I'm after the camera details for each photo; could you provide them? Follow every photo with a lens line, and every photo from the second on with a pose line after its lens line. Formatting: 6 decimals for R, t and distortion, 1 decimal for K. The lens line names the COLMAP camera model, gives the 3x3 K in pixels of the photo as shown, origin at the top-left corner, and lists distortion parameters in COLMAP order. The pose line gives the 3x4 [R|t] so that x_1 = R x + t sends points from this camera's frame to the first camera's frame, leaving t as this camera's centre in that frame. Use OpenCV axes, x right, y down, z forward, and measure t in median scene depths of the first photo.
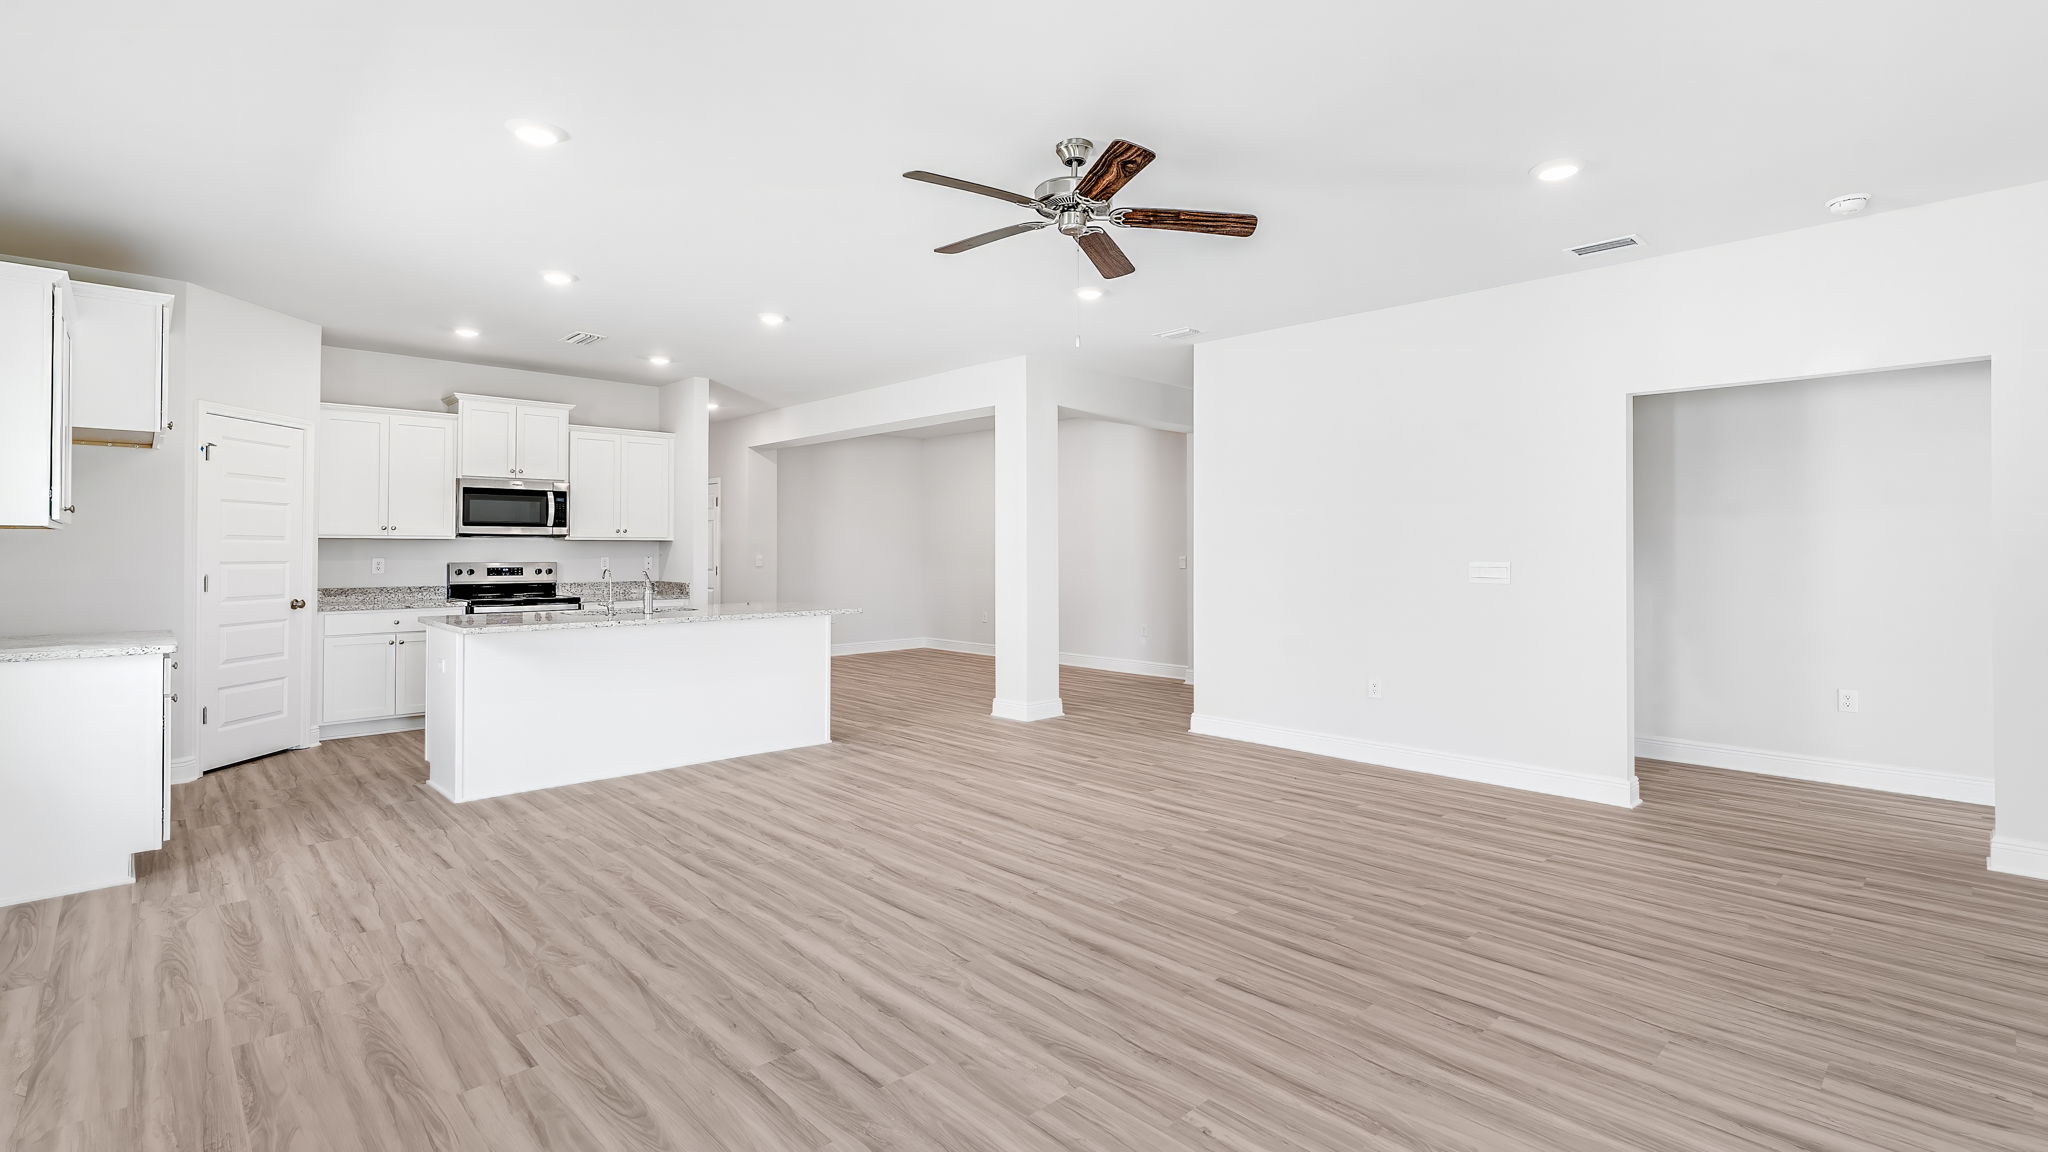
lens RADIAL K [[957.0, 0, 1077.4], [0, 957.0, 537.8], [0, 0, 1]] dist [0.004152, 0.000644]
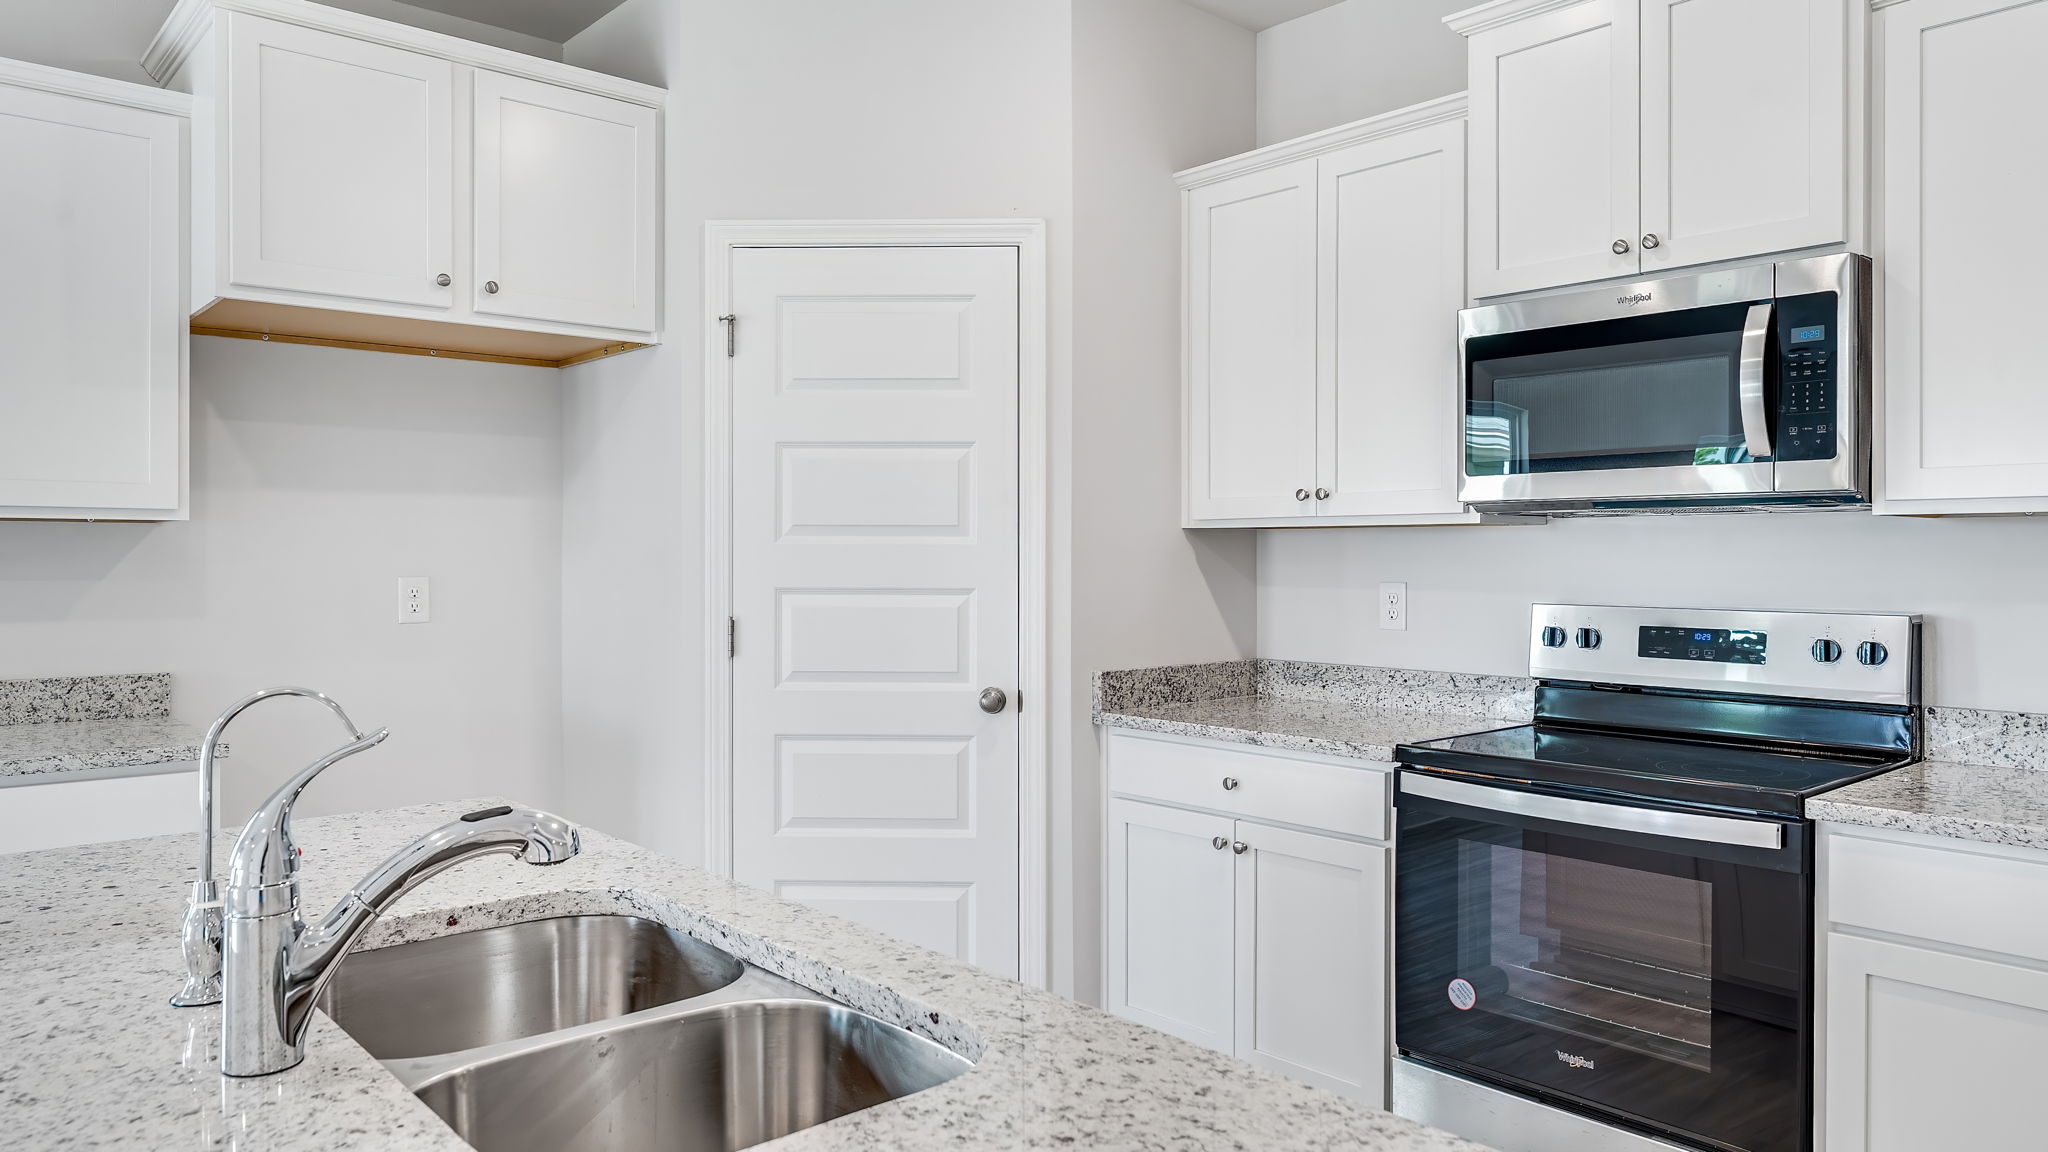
lens RADIAL K [[1385.8, 0, 1004.4], [0, 1385.8, 564.6], [0, 0, 1]] dist [-0.001237, -0.001458]
pose [[-0.086815, 0.006650, -0.996202, -0.208220], [0.013163, 0.999898, 0.005527, 0.009119], [0.996138, -0.012633, -0.086893, 0.853143]]
